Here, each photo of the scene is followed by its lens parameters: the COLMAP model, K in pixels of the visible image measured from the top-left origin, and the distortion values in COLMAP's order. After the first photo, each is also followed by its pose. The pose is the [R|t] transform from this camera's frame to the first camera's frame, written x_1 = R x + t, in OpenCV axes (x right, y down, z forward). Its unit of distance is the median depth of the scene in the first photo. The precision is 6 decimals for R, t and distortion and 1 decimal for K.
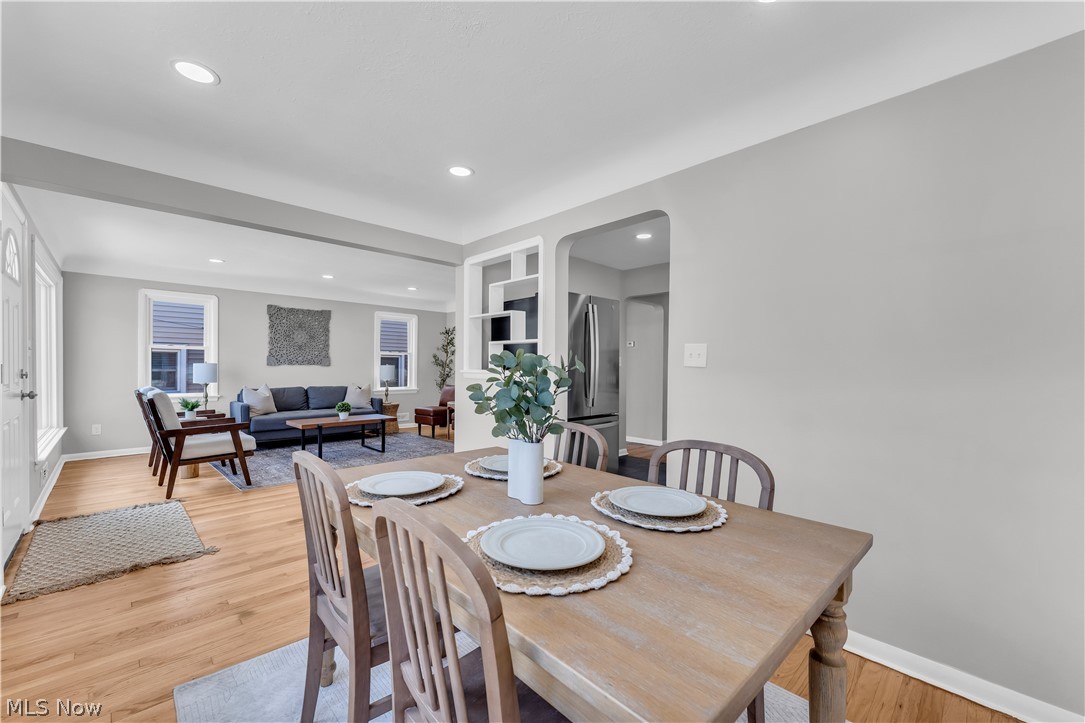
lens RADIAL K [[435.5, 0, 534.4], [0, 435.5, 368.9], [0, 0, 1]] dist [0.000237, 0.000094]
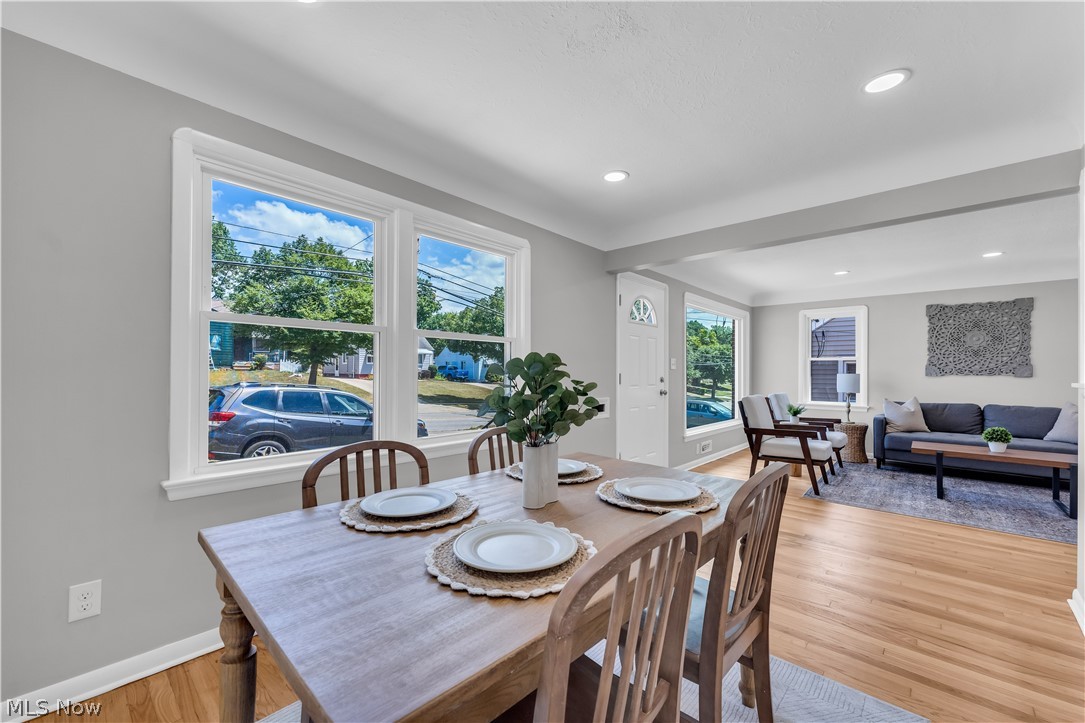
lens RADIAL K [[435.5, 0, 534.4], [0, 435.5, 368.9], [0, 0, 1]] dist [0.000237, 0.000094]
pose [[0.055627, -0.013357, -0.998362, 0.210733], [-0.012906, 0.999817, -0.014096, 0.000113], [0.998368, 0.013669, 0.055445, 0.197609]]
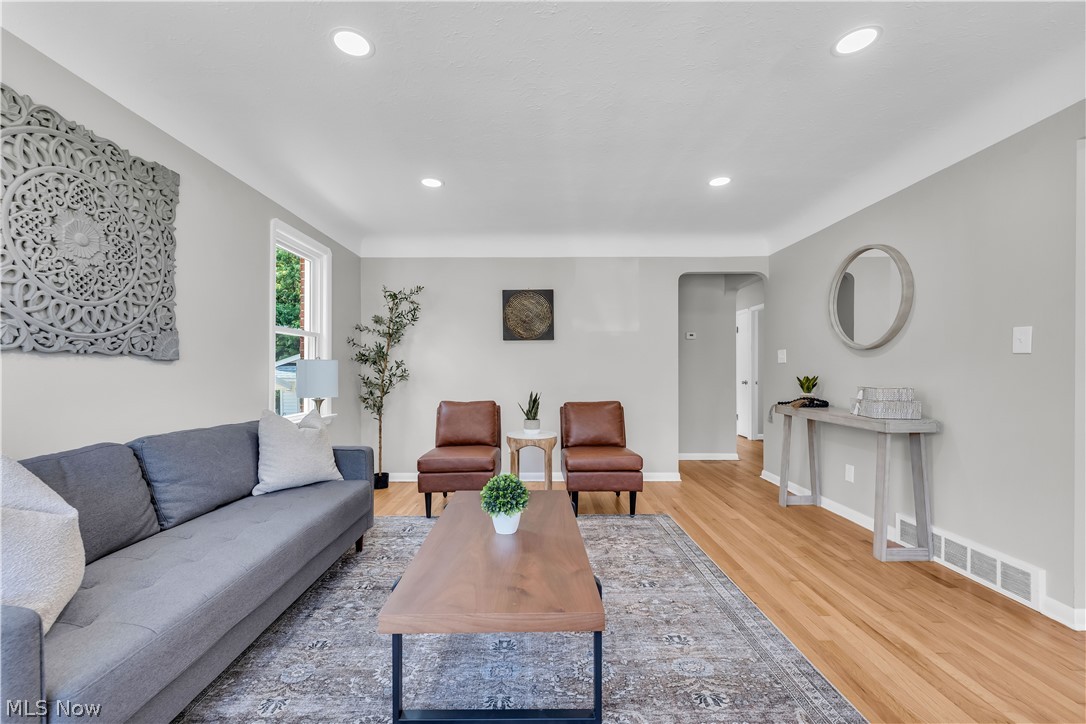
lens RADIAL K [[439.2, 0, 538.4], [0, 439.2, 369.4], [0, 0, 1]] dist [-0.001070, -0.000104]
pose [[0.684520, -0.008172, 0.728949, -0.606520], [0.009464, 0.999953, 0.002324, 0.000916], [-0.728933, 0.005308, 0.684564, 0.720967]]
